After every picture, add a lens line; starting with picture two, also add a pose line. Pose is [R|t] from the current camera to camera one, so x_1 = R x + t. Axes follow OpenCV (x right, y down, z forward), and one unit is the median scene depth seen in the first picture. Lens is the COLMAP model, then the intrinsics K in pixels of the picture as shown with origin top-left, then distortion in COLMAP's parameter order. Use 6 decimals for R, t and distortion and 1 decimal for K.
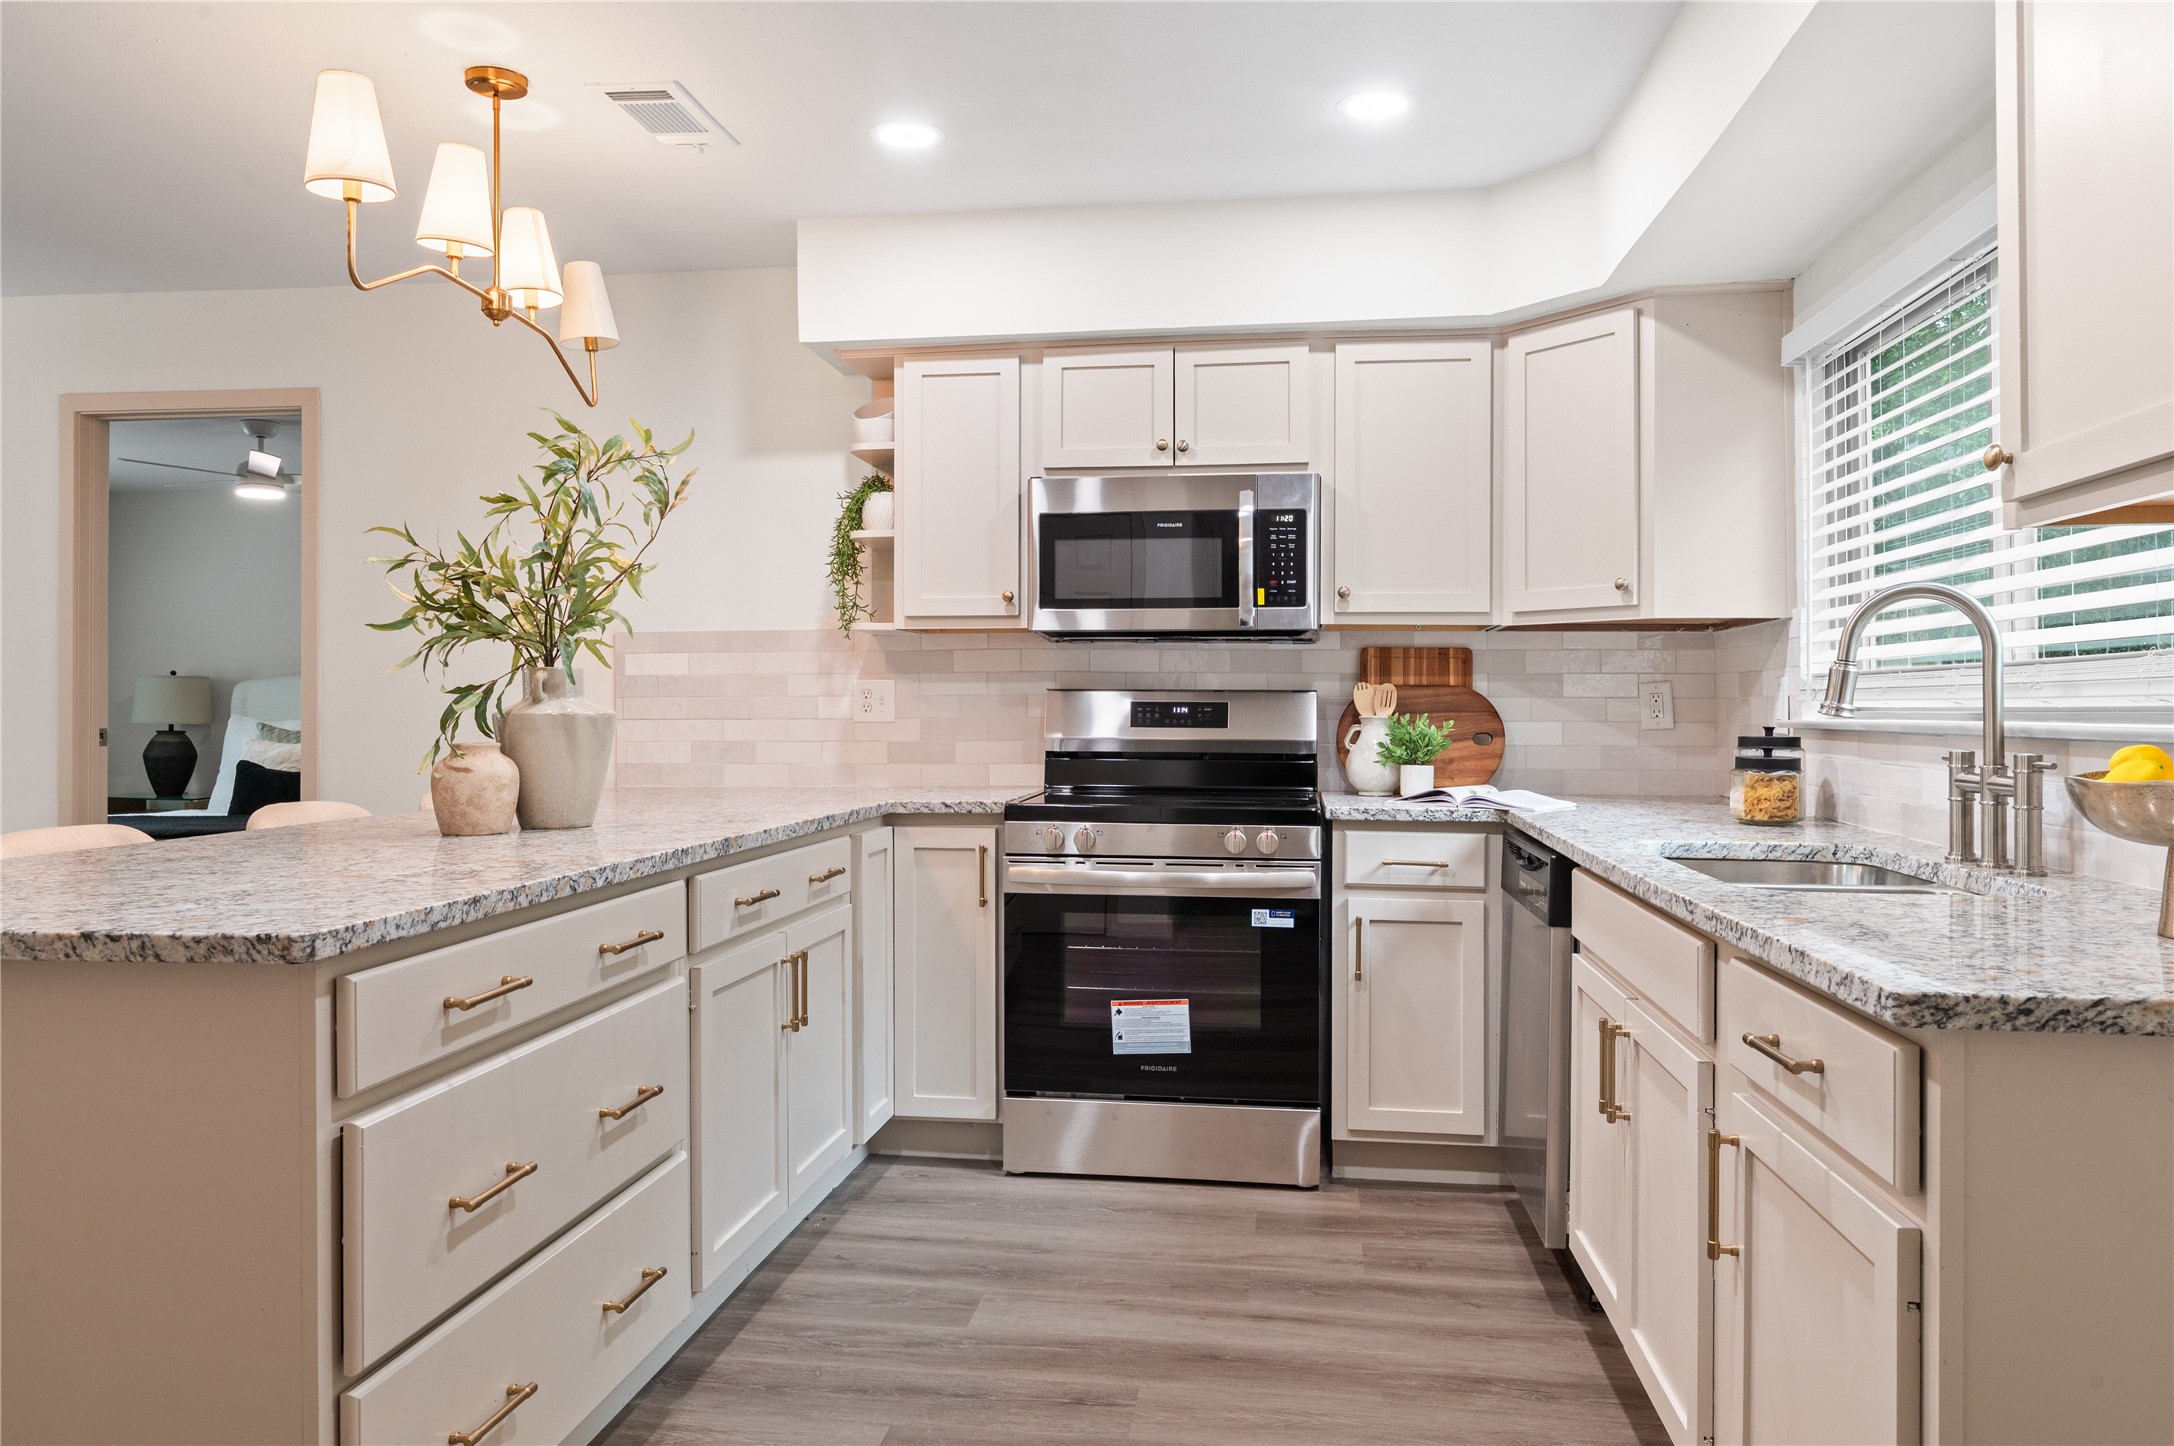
lens RADIAL K [[1475.7, 0, 1084.3], [0, 1475.7, 722.9], [0, 0, 1]] dist [-0.003235, 0.000030]
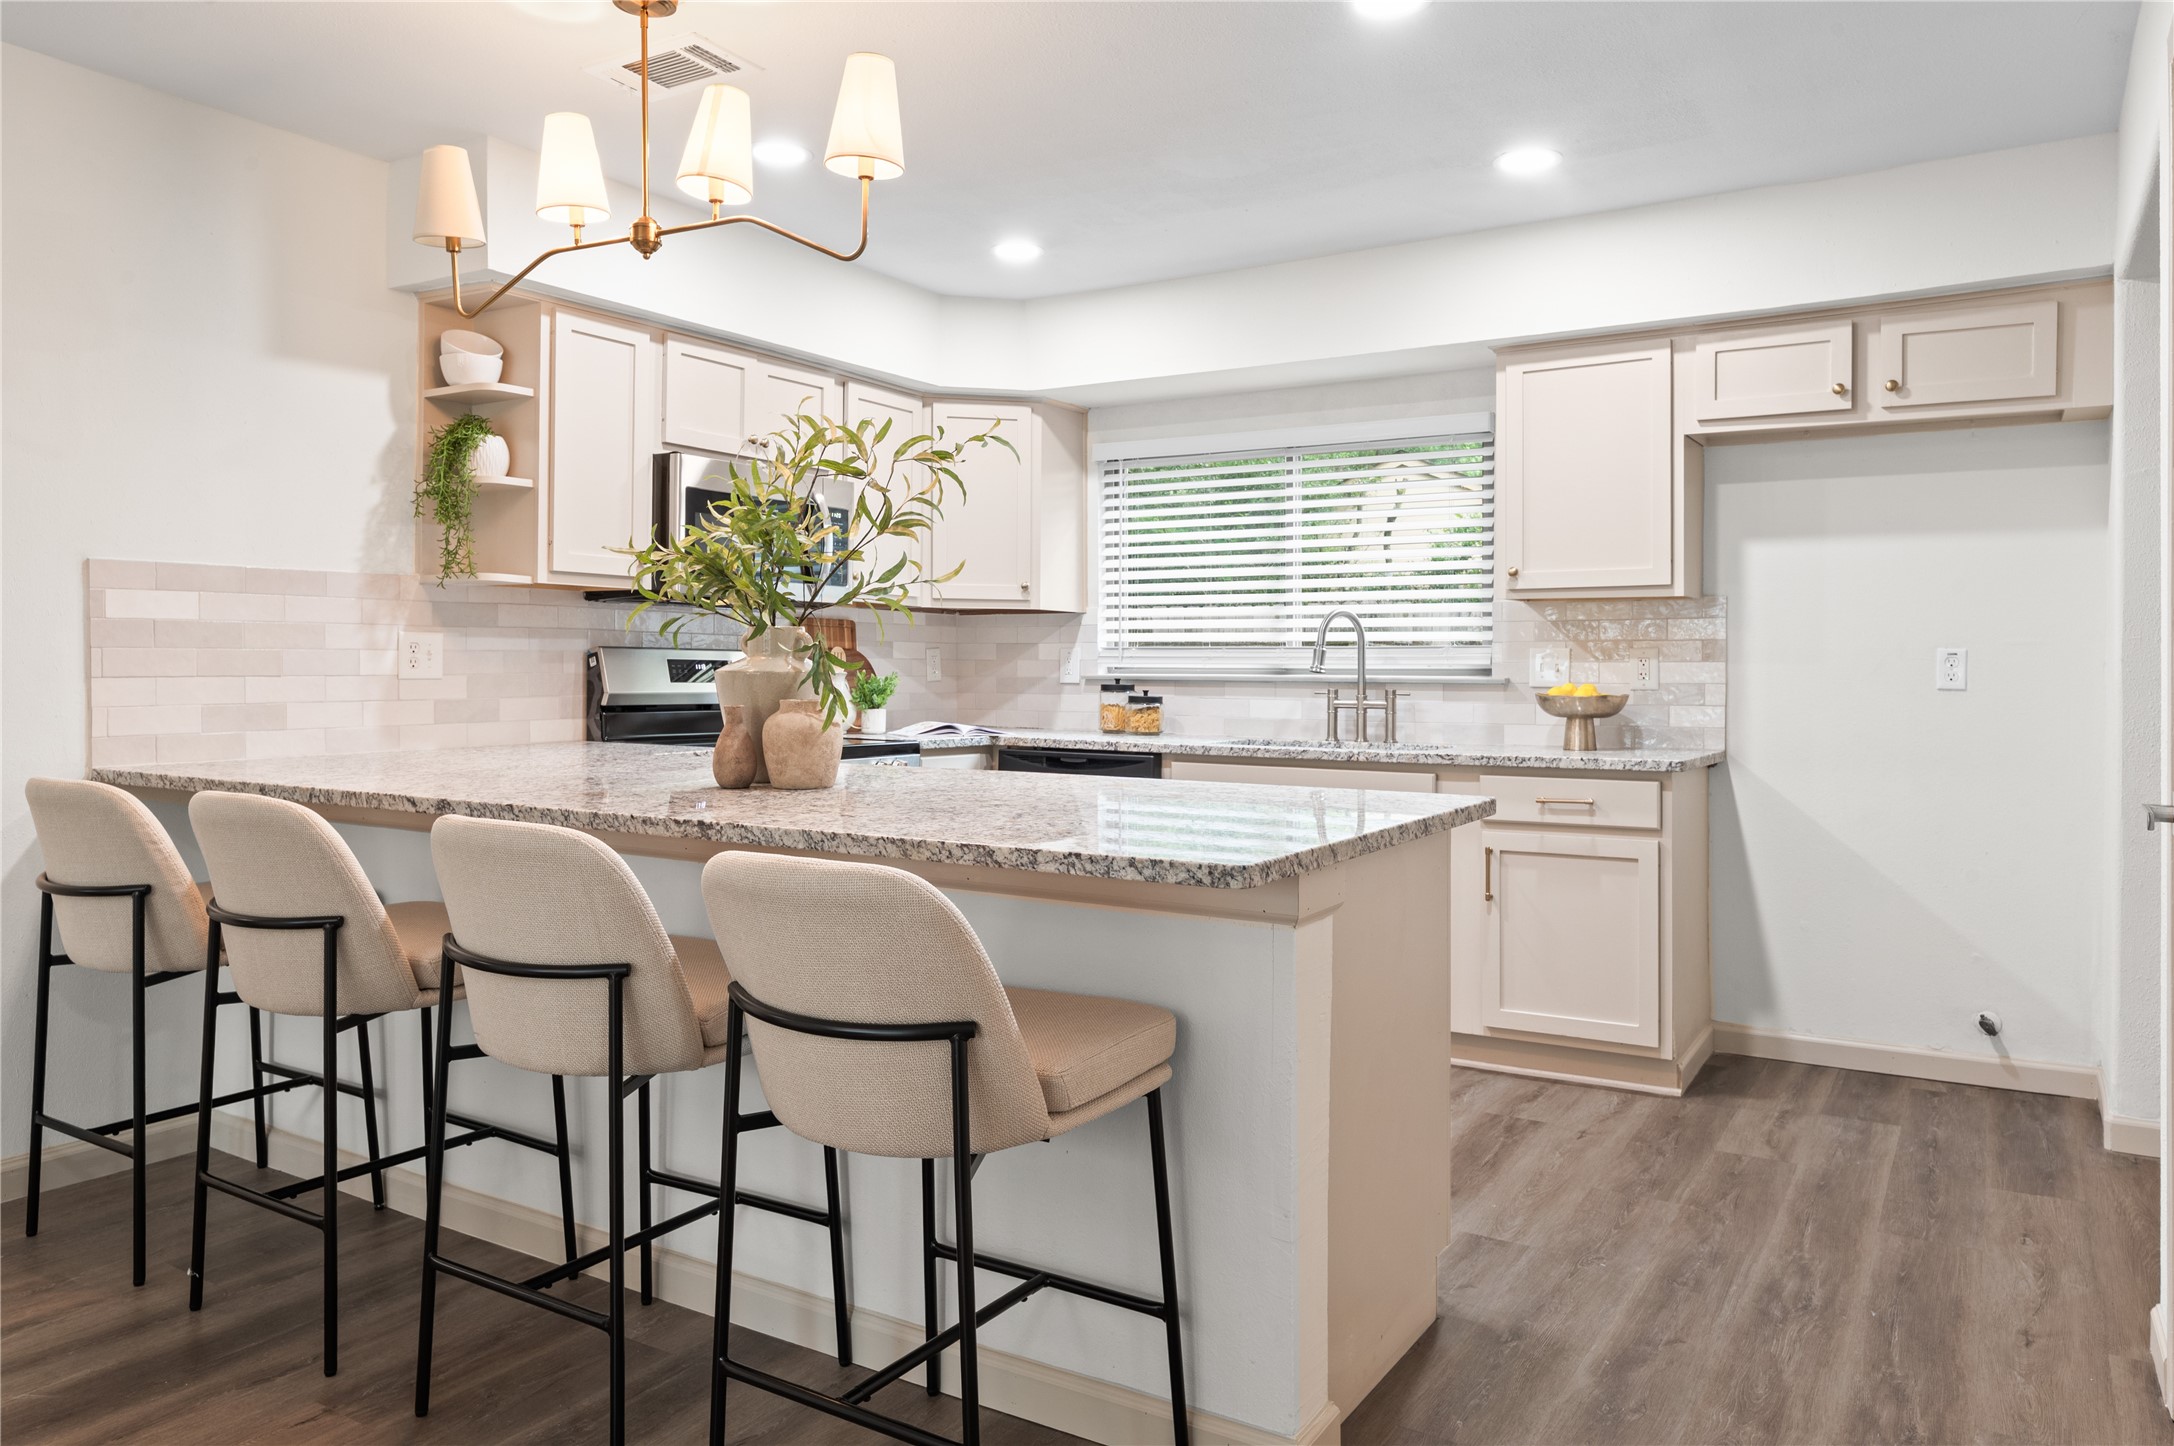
lens RADIAL K [[1475.7, 0, 1090.6], [0, 1475.7, 704.9], [0, 0, 1]] dist [-0.003235, 0.000030]
pose [[0.404852, -0.019493, 0.914175, -0.821305], [0.008828, 0.999809, 0.017409, 0.003385], [-0.914340, 0.001022, 0.404947, 0.255602]]
